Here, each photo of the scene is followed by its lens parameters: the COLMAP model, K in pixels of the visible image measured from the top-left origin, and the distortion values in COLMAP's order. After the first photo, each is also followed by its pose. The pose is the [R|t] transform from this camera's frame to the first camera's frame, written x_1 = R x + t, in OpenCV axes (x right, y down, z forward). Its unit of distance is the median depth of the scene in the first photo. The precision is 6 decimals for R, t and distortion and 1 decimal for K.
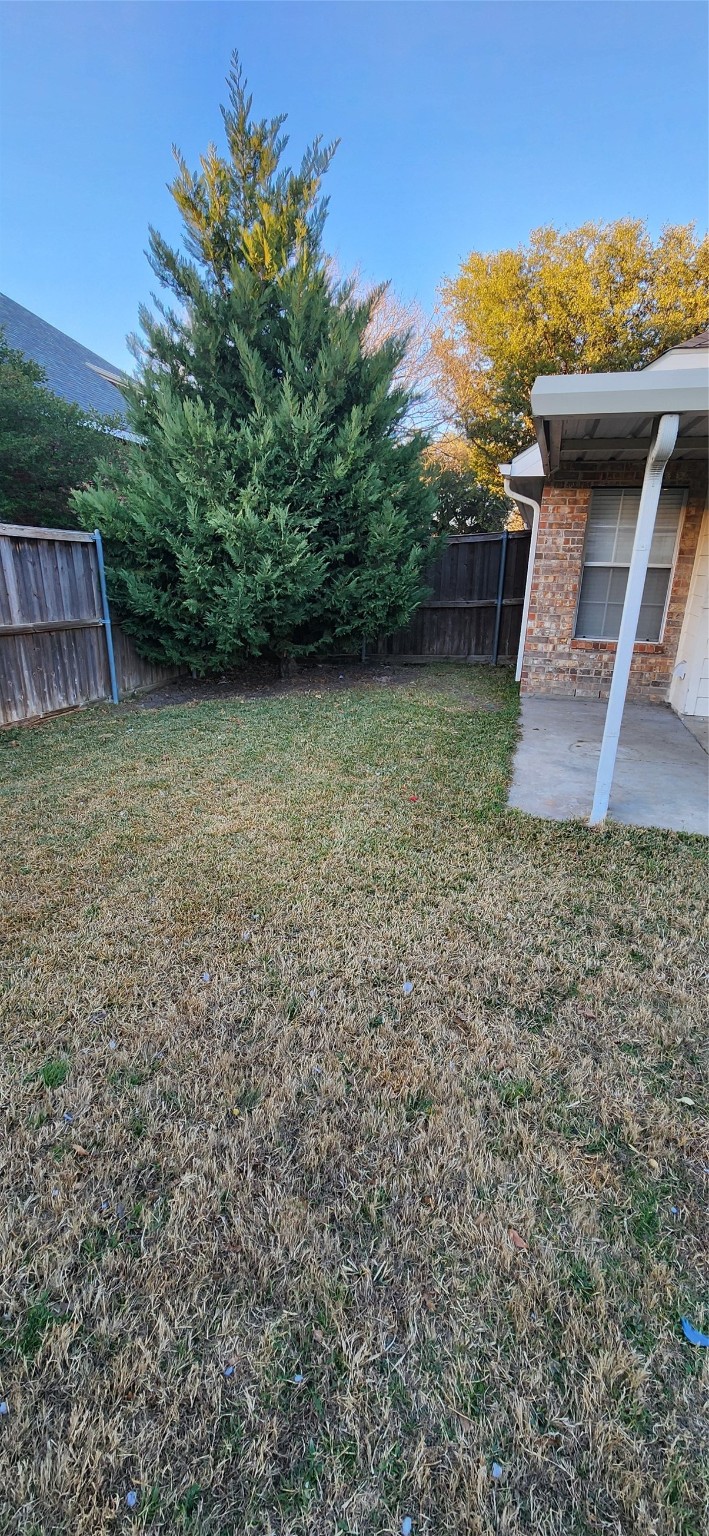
lens RADIAL K [[610.5, 0, 354.5], [0, 610.5, 768.0], [0, 0, 1]] dist [0.000032, -0.000488]
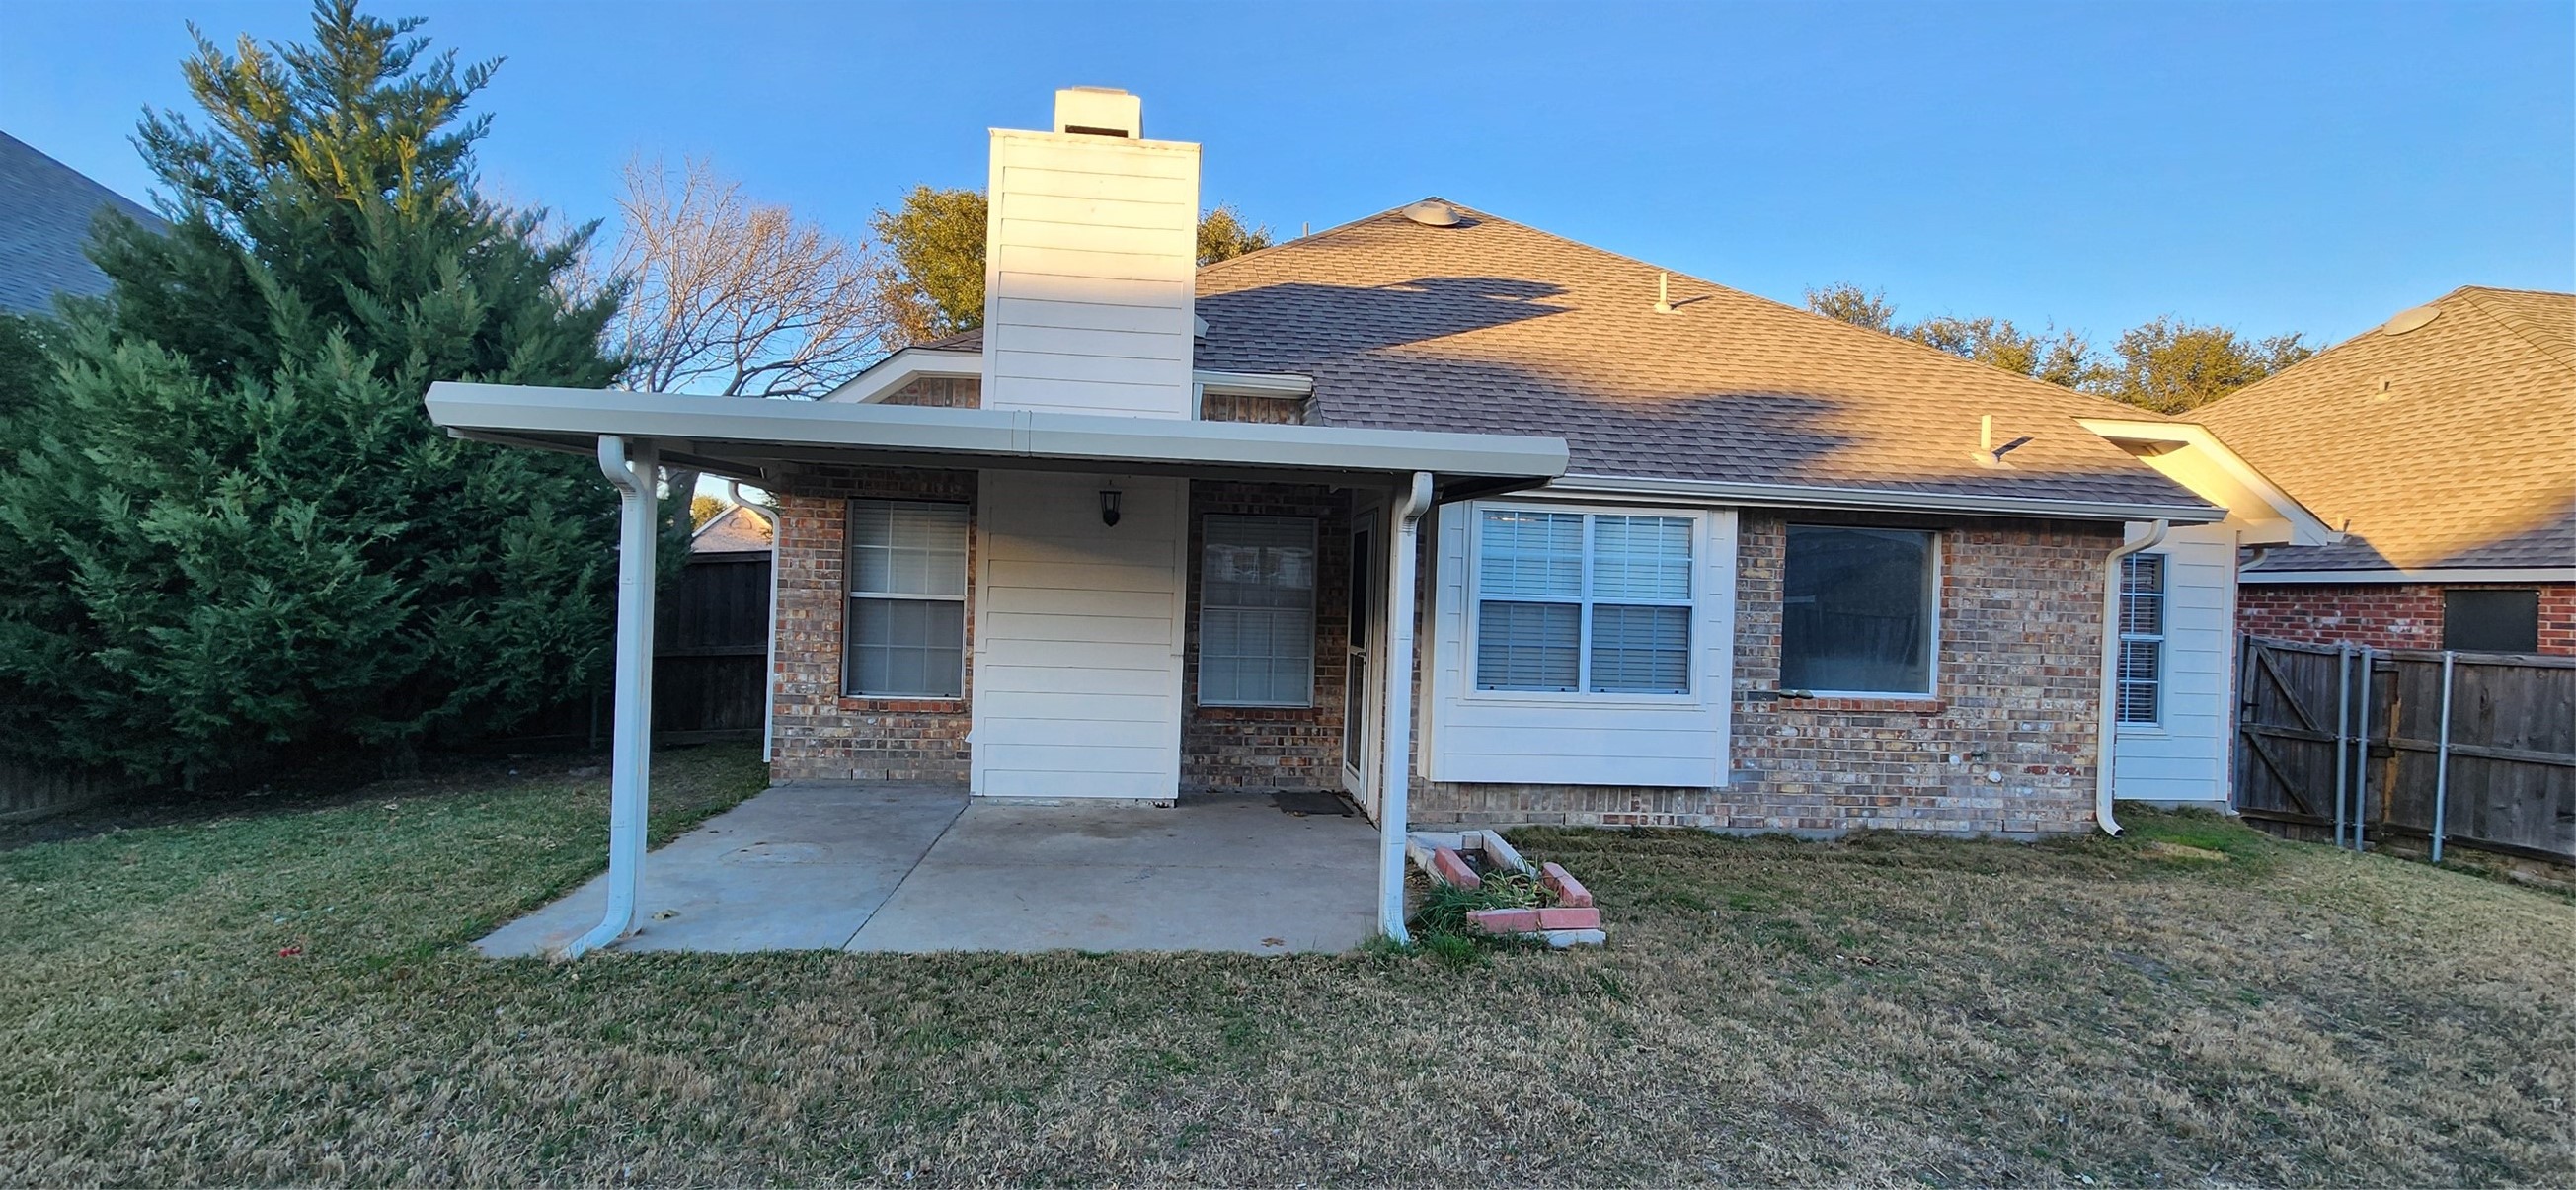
lens RADIAL K [[1024.0, 0, 1288.0], [0, 1024.0, 595.0], [0, 0, 1]] dist [0.000032, -0.000488]
pose [[0.930209, 0.006867, 0.366966, 0.411308], [0.107116, 0.951219, -0.289324, 0.071479], [-0.351052, 0.308440, 0.884097, -0.250293]]
